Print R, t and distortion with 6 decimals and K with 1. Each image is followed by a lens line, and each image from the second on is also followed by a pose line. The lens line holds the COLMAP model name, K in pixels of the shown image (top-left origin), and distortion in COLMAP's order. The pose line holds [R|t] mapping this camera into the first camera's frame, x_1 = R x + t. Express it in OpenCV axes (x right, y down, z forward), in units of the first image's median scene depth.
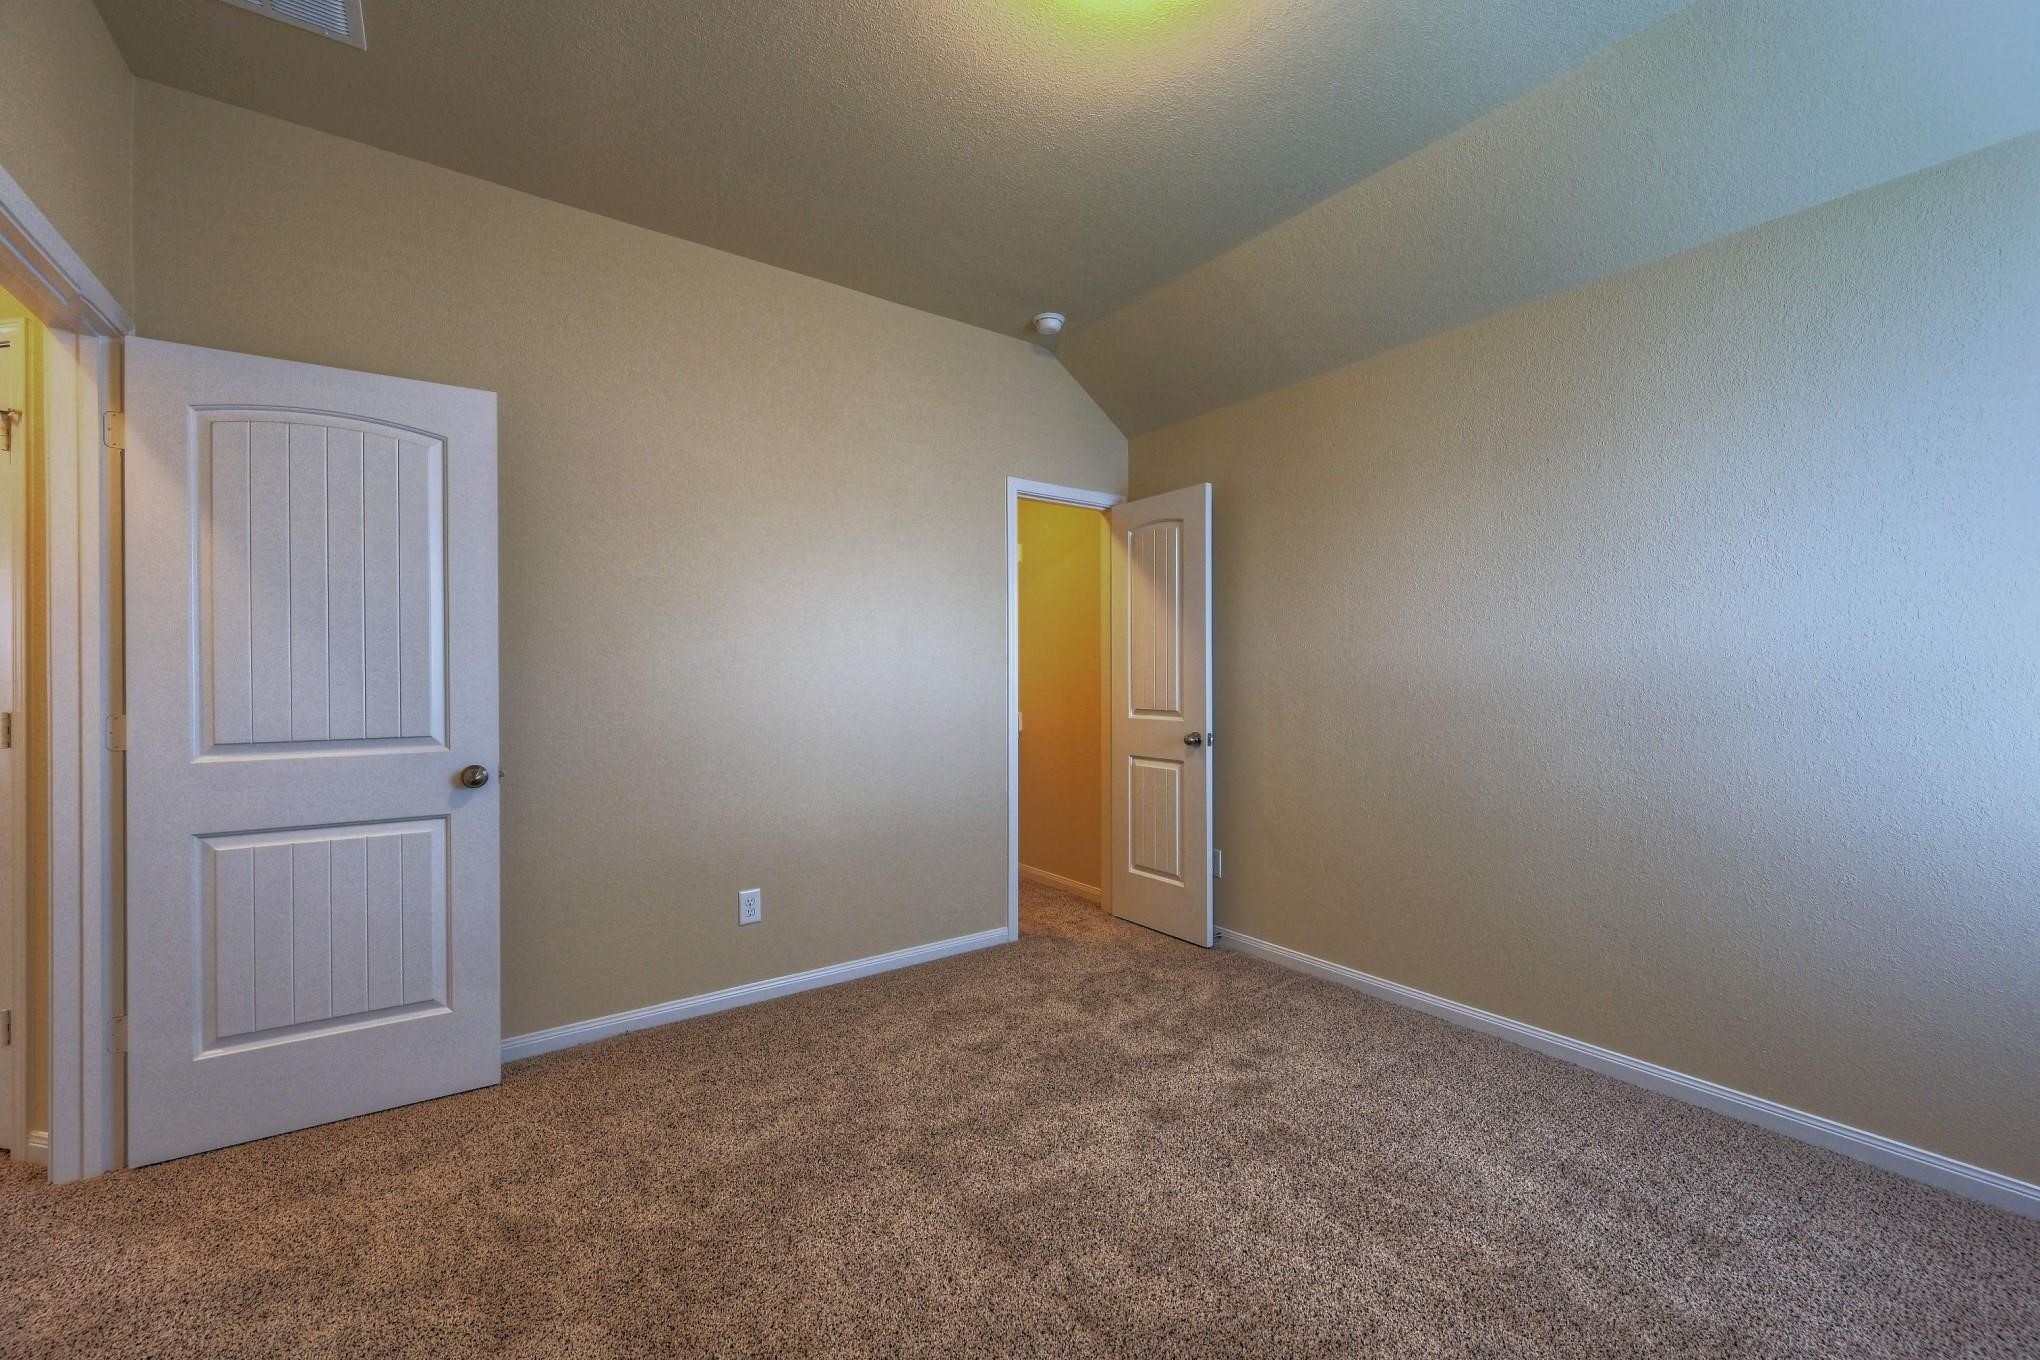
lens RADIAL K [[835.1, 0, 1019.3], [0, 835.1, 686.3], [0, 0, 1]] dist [-0.001579, -0.000068]
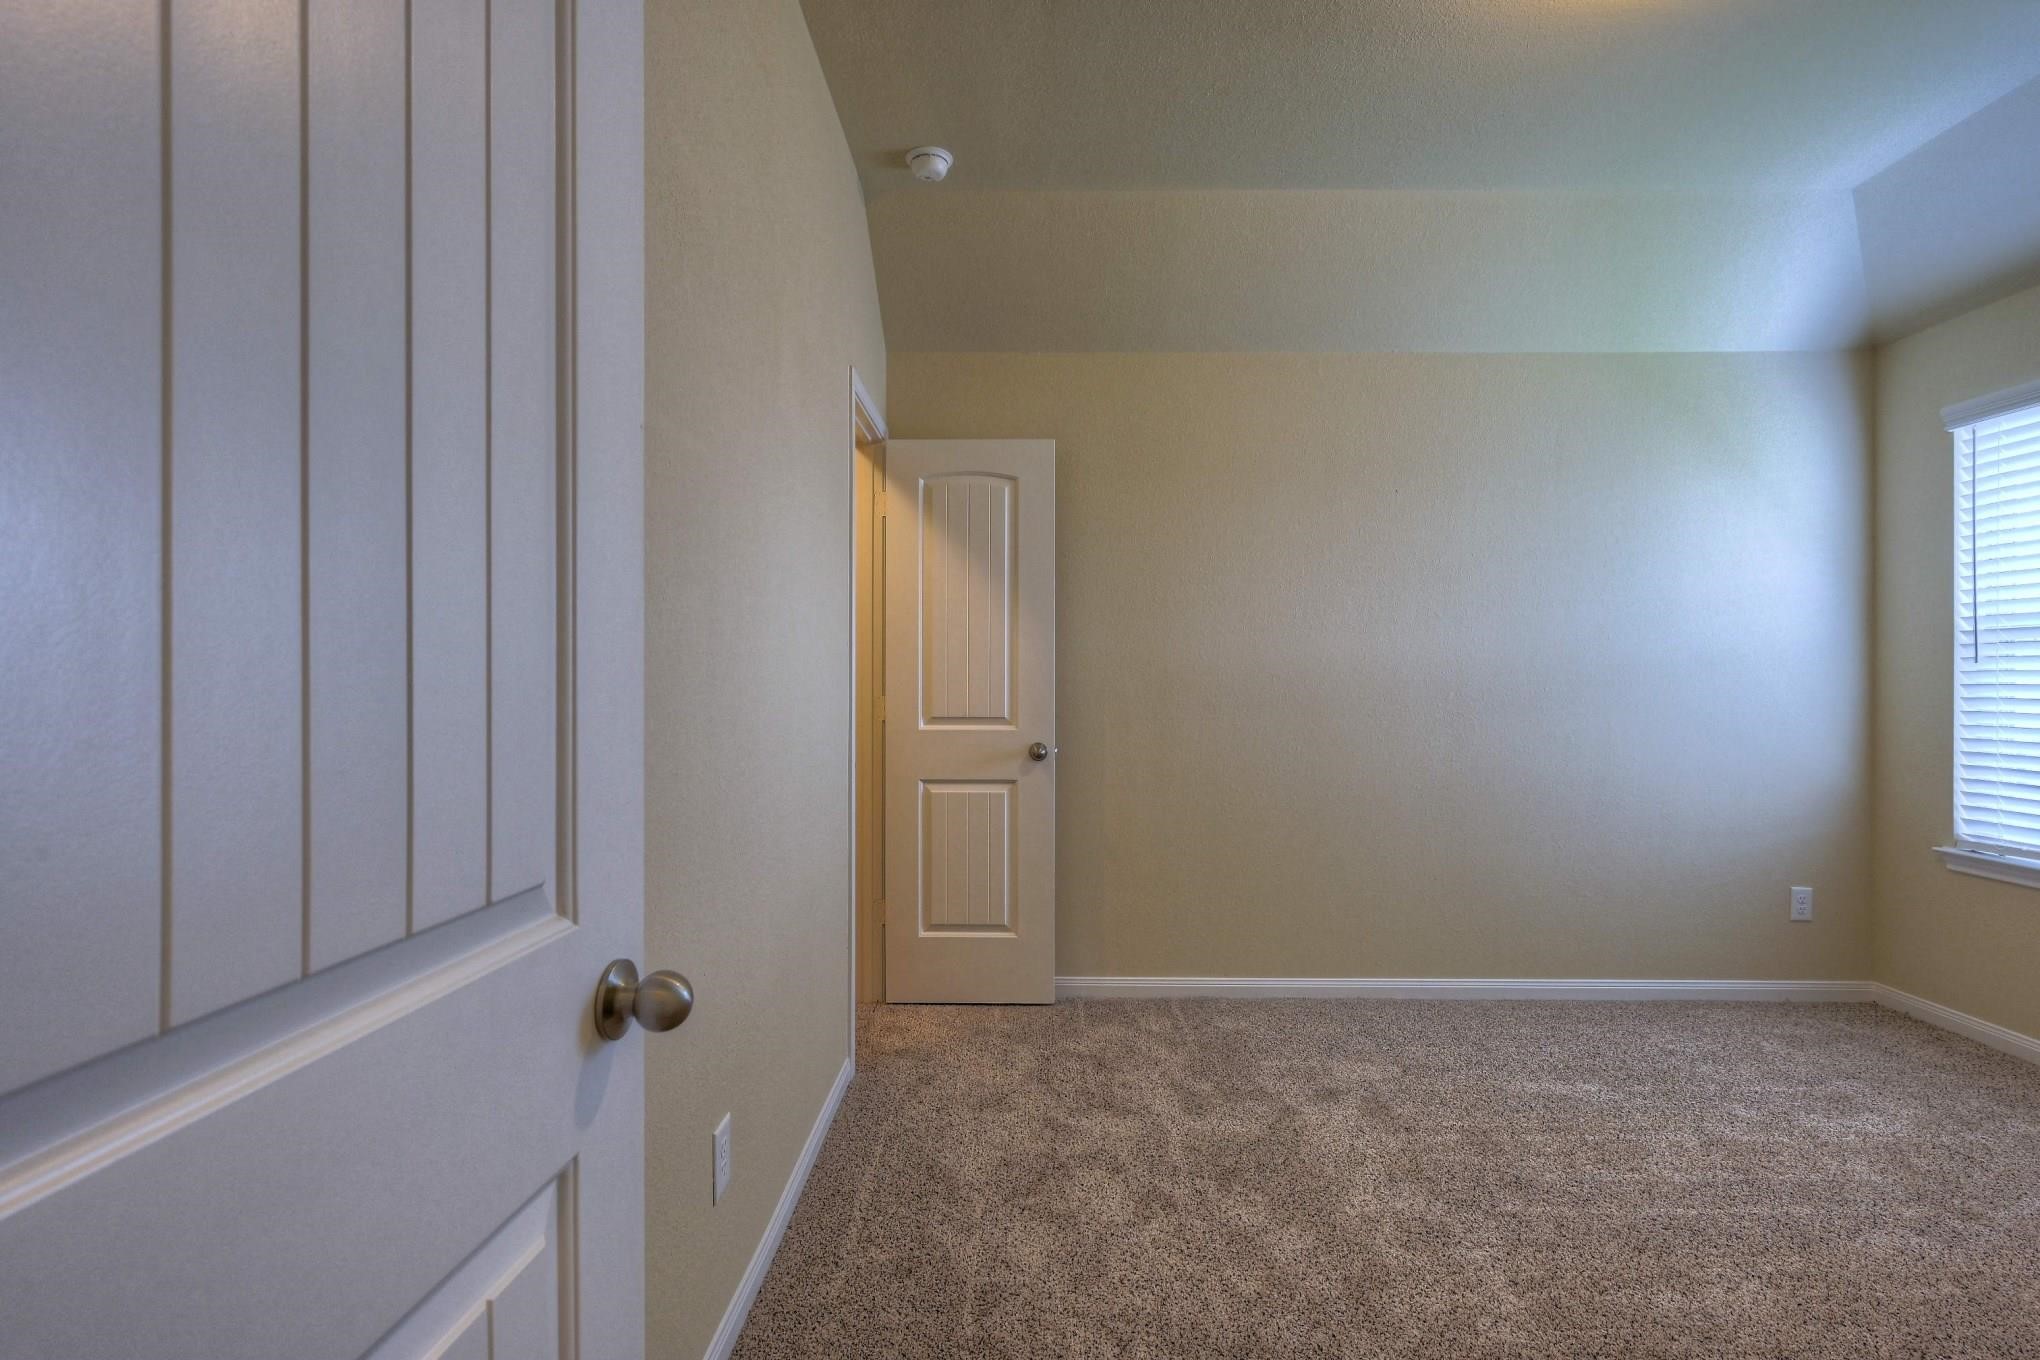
lens RADIAL K [[984.0, 0, 1020.4], [0, 984.0, 683.5], [0, 0, 1]] dist [-0.001538, -0.000125]
pose [[0.571193, -0.000548, 0.820816, -0.578344], [0.003765, 0.999991, -0.001952, -0.001028], [-0.820807, 0.004205, 0.571190, 0.462064]]
